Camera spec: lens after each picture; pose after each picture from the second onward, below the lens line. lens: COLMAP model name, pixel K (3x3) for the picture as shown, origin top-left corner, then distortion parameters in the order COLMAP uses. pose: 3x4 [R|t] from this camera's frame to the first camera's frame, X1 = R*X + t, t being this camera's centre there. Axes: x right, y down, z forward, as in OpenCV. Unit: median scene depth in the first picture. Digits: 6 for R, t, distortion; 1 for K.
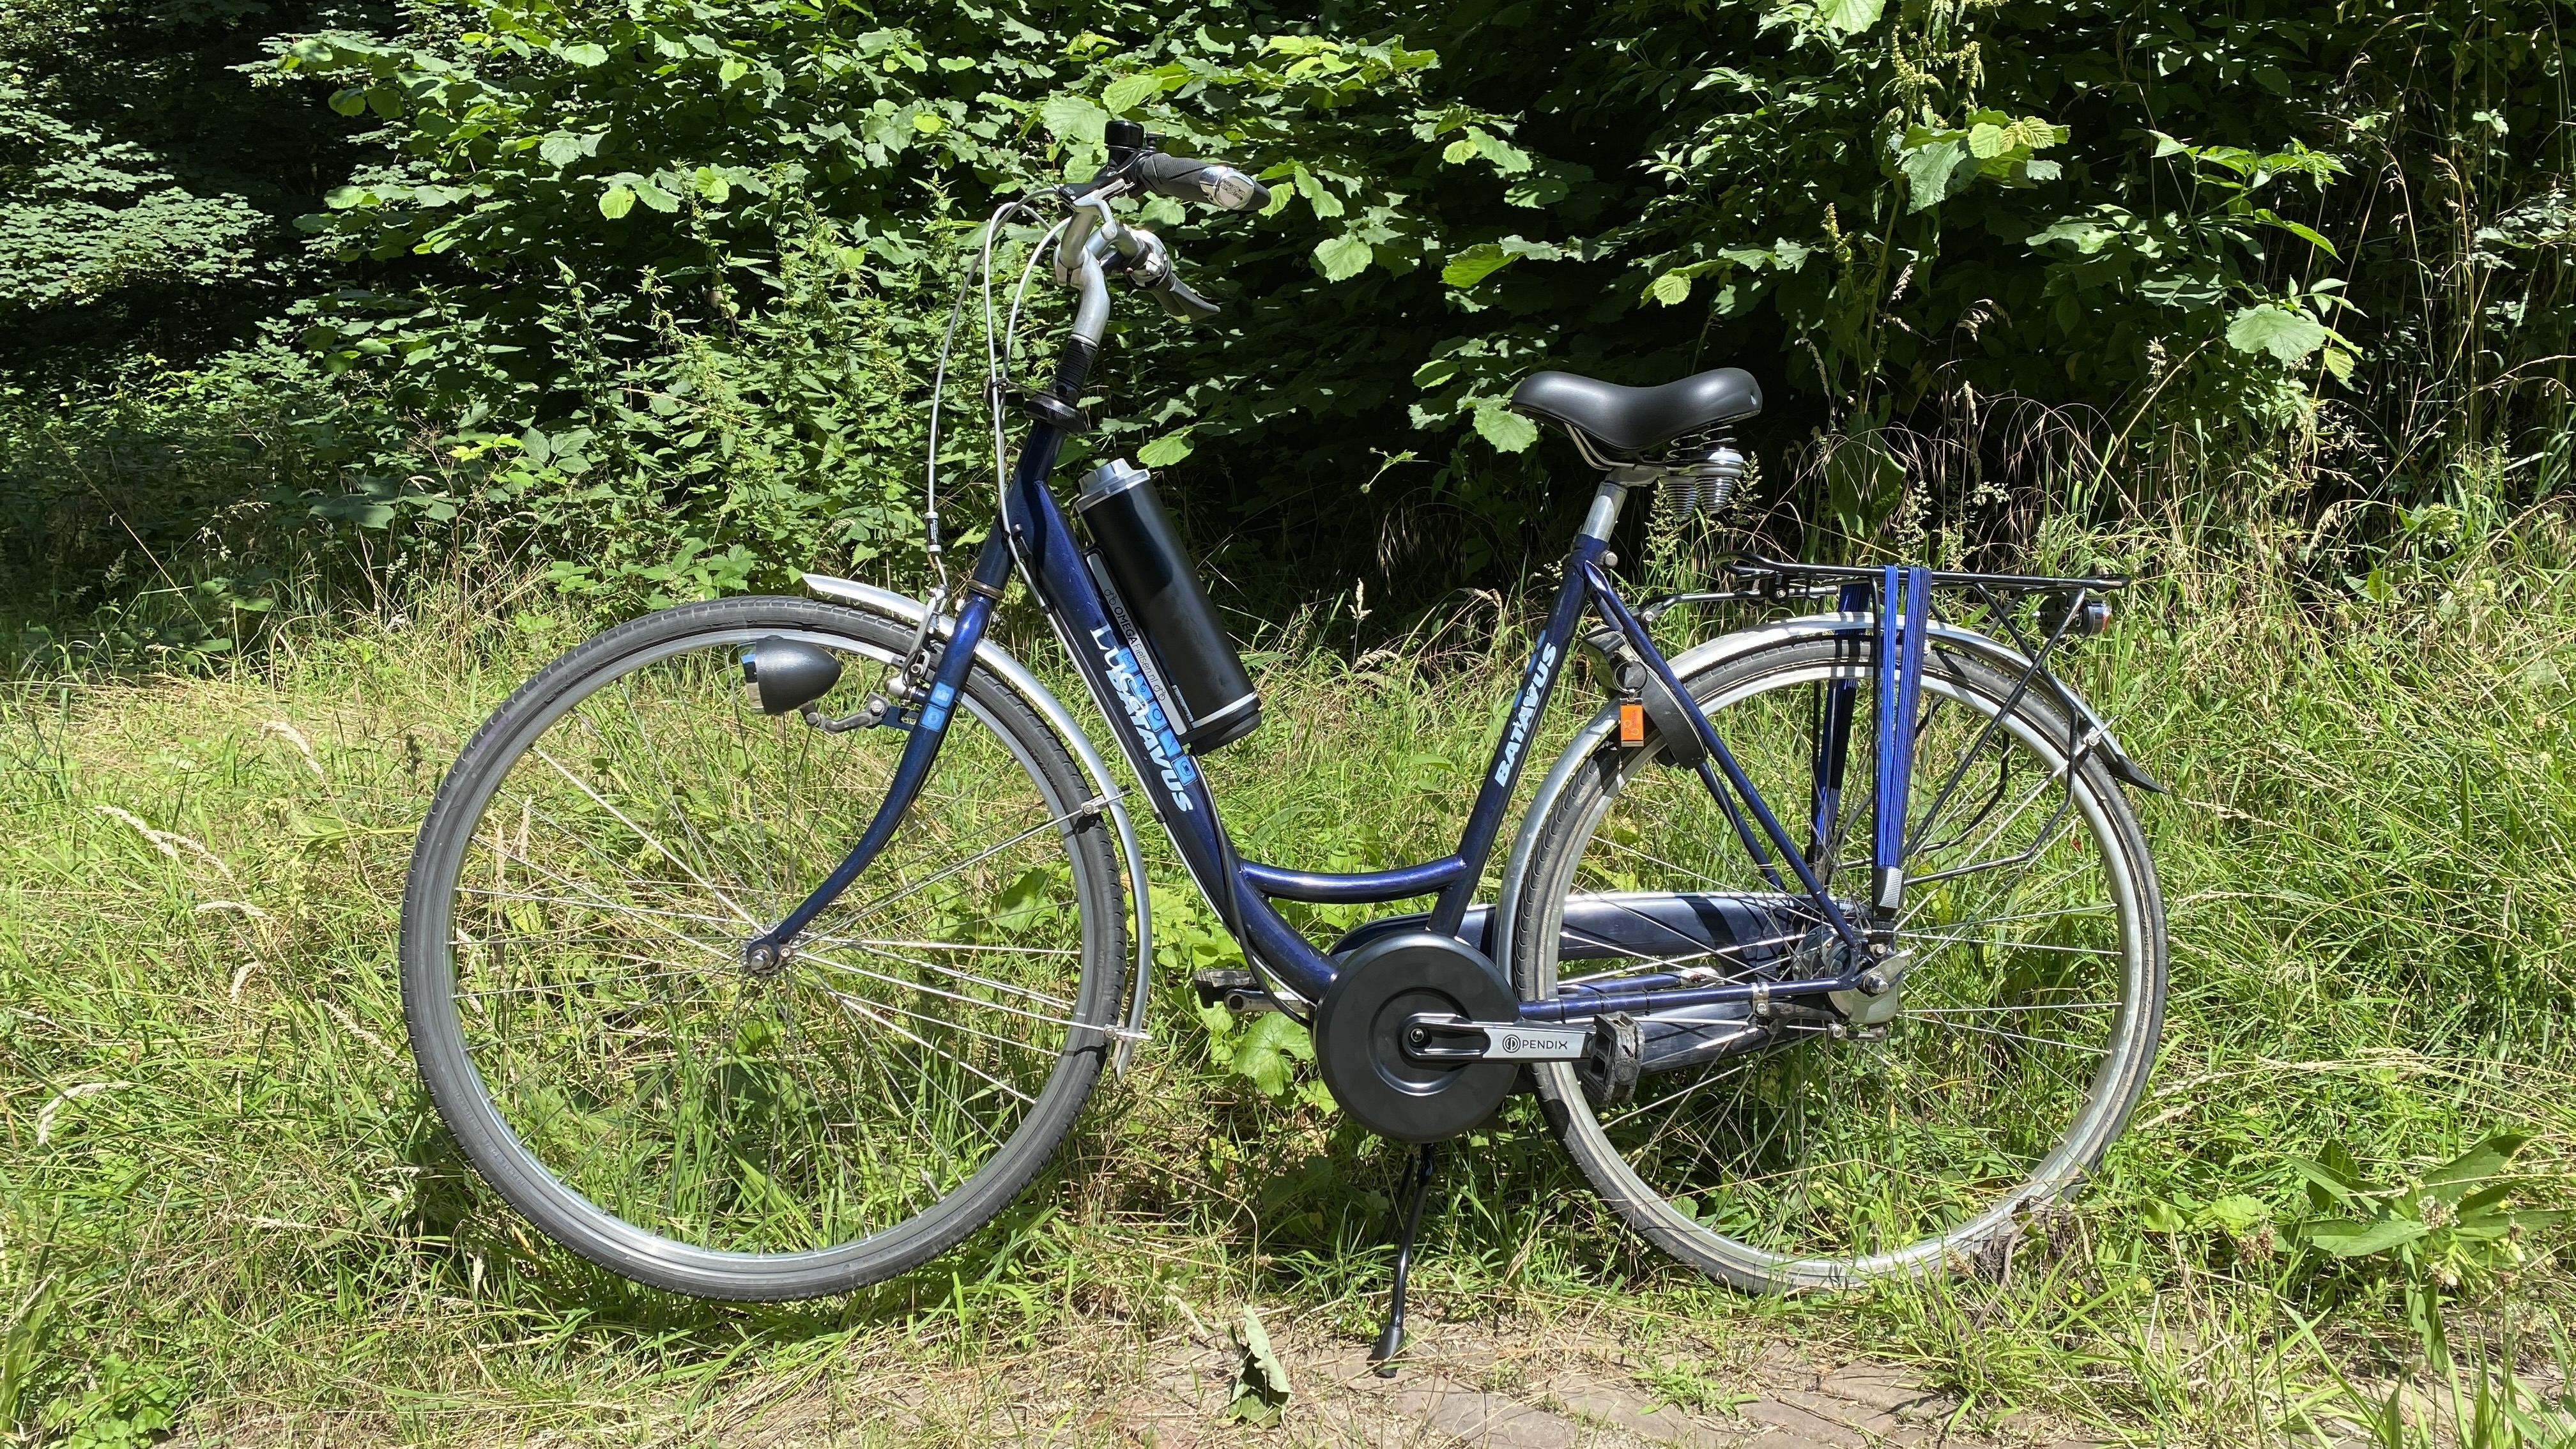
lens RADIAL K [[1930.7, 0, 1278.0], [0, 1930.7, 724.1], [0, 0, 1]] dist [0.081832, -0.146040]
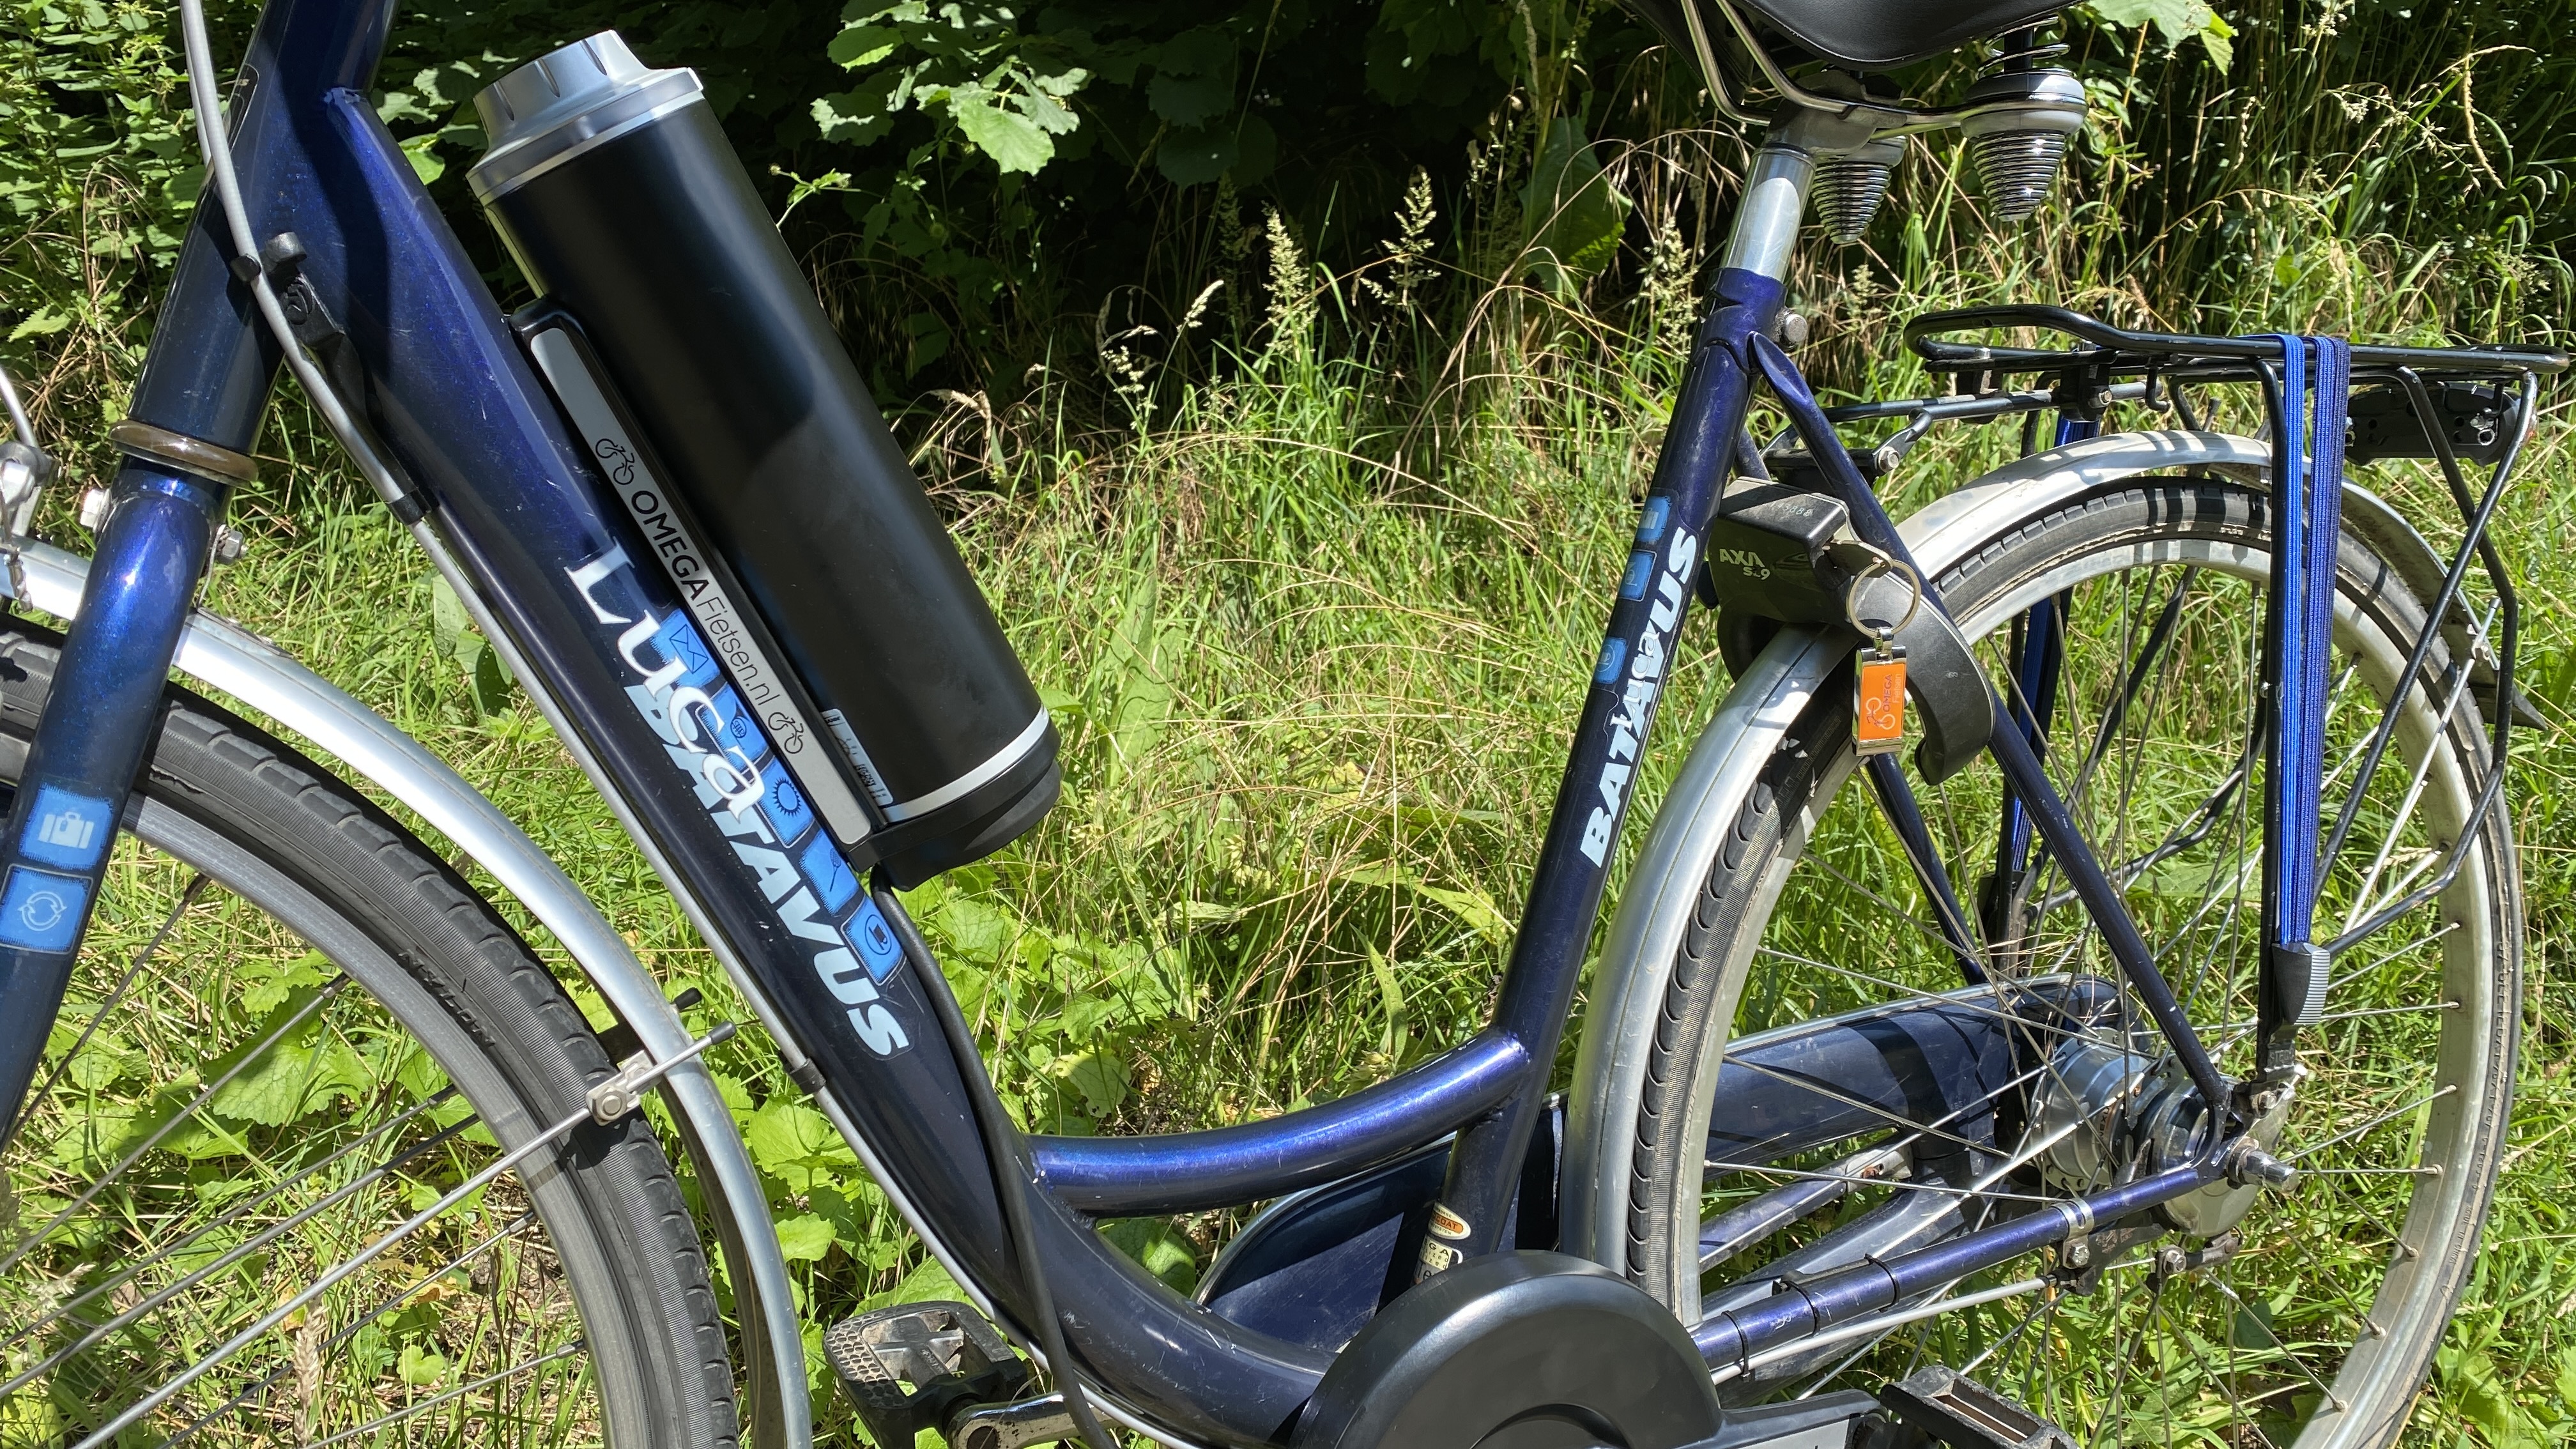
lens RADIAL K [[1871.3, 0, 1241.6], [0, 1871.3, 739.8], [0, 0, 1]] dist [0.009061, -0.023427]
pose [[0.916061, -0.098008, 0.388879, -0.116448], [0.050588, 0.990172, 0.130383, -0.054448], [-0.397835, -0.099767, 0.912016, 0.655122]]
